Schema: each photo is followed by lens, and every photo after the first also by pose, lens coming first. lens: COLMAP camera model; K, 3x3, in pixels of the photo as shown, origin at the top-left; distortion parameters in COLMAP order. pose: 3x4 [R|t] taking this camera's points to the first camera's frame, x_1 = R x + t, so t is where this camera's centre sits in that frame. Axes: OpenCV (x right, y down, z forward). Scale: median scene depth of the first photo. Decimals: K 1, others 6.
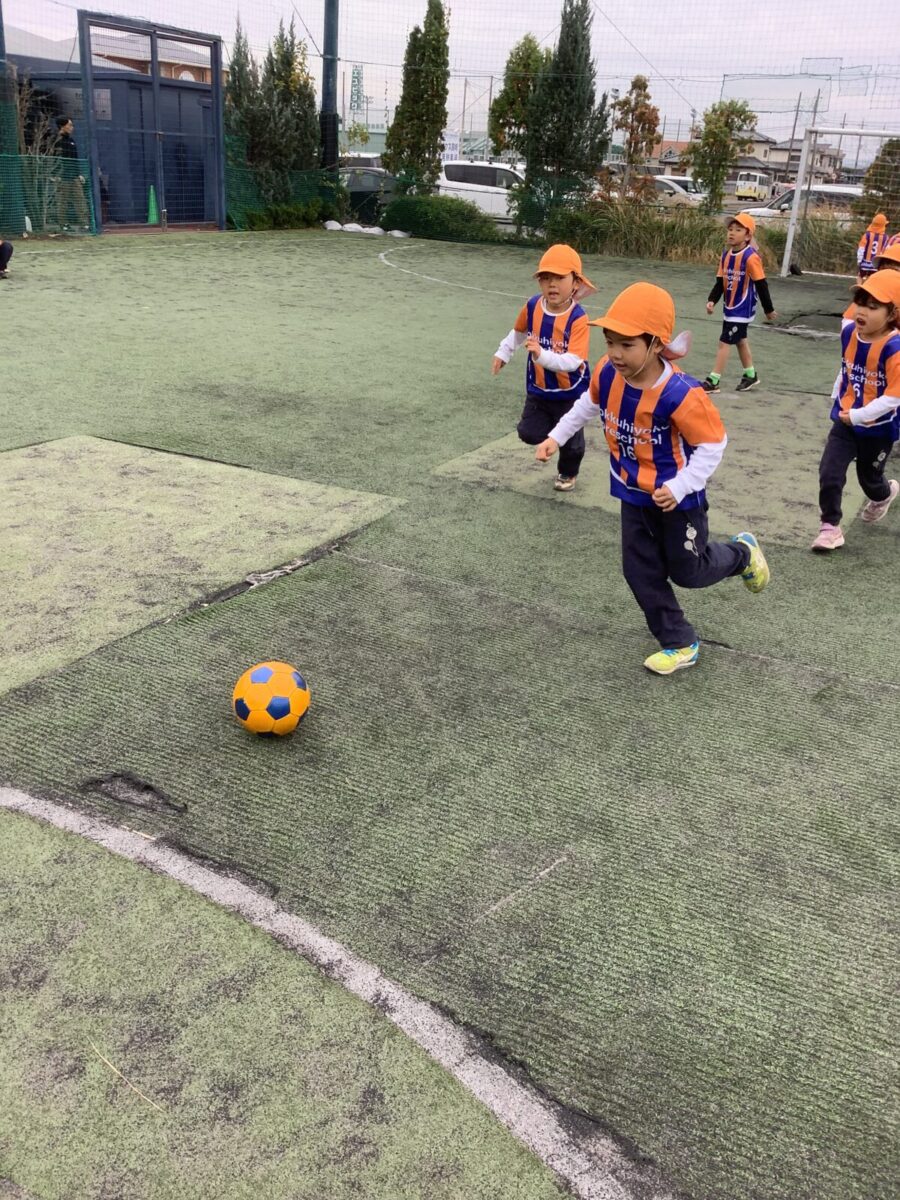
lens RADIAL K [[1090.4, 0, 450.0], [0, 1090.4, 600.0], [0, 0, 1]] dist [0.100040, -0.150479]
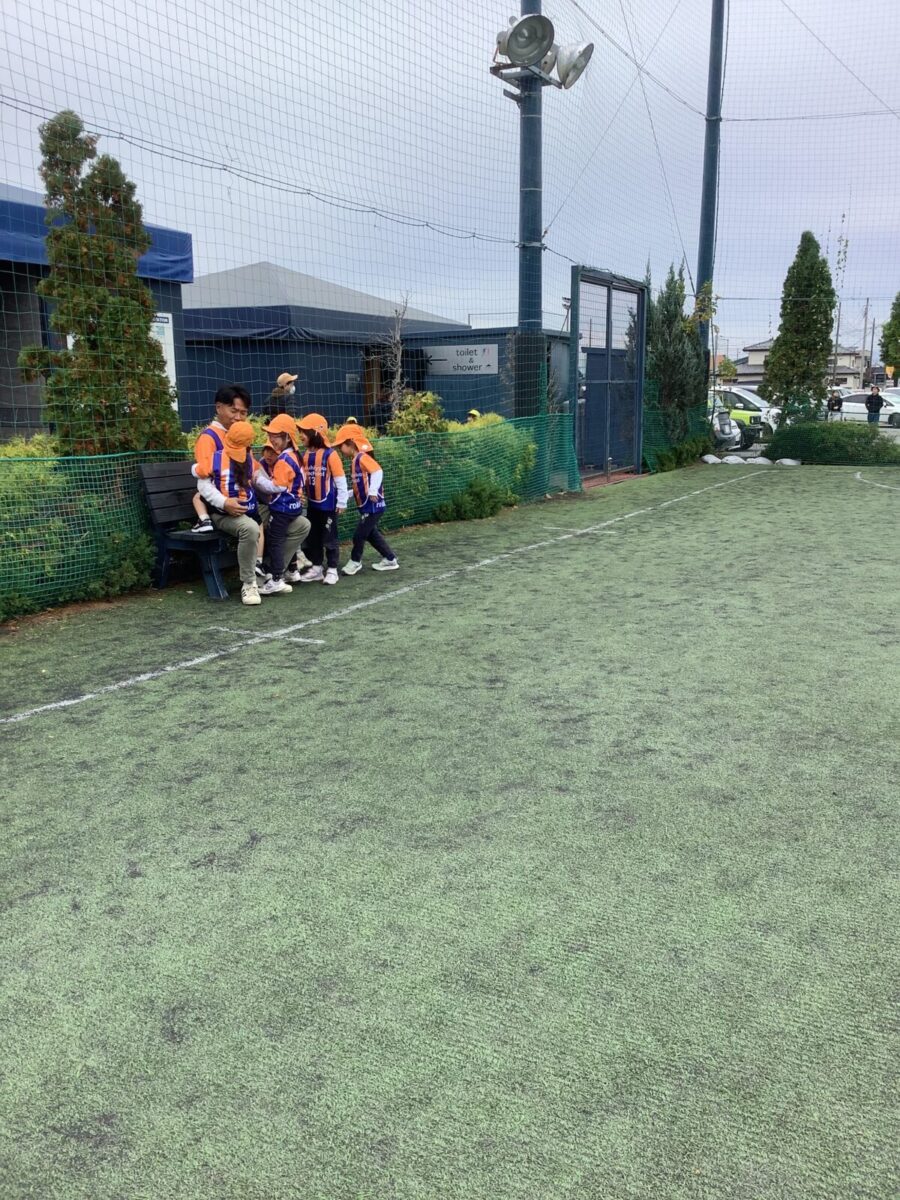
lens RADIAL K [[1087.8, 0, 435.1], [0, 1087.8, 604.0], [0, 0, 1]] dist [0.115645, -0.194560]
pose [[0.997918, -0.061467, -0.019552, -0.365720], [0.056897, 0.981639, -0.182064, -0.063751], [0.030384, 0.180573, 0.983092, 0.092128]]
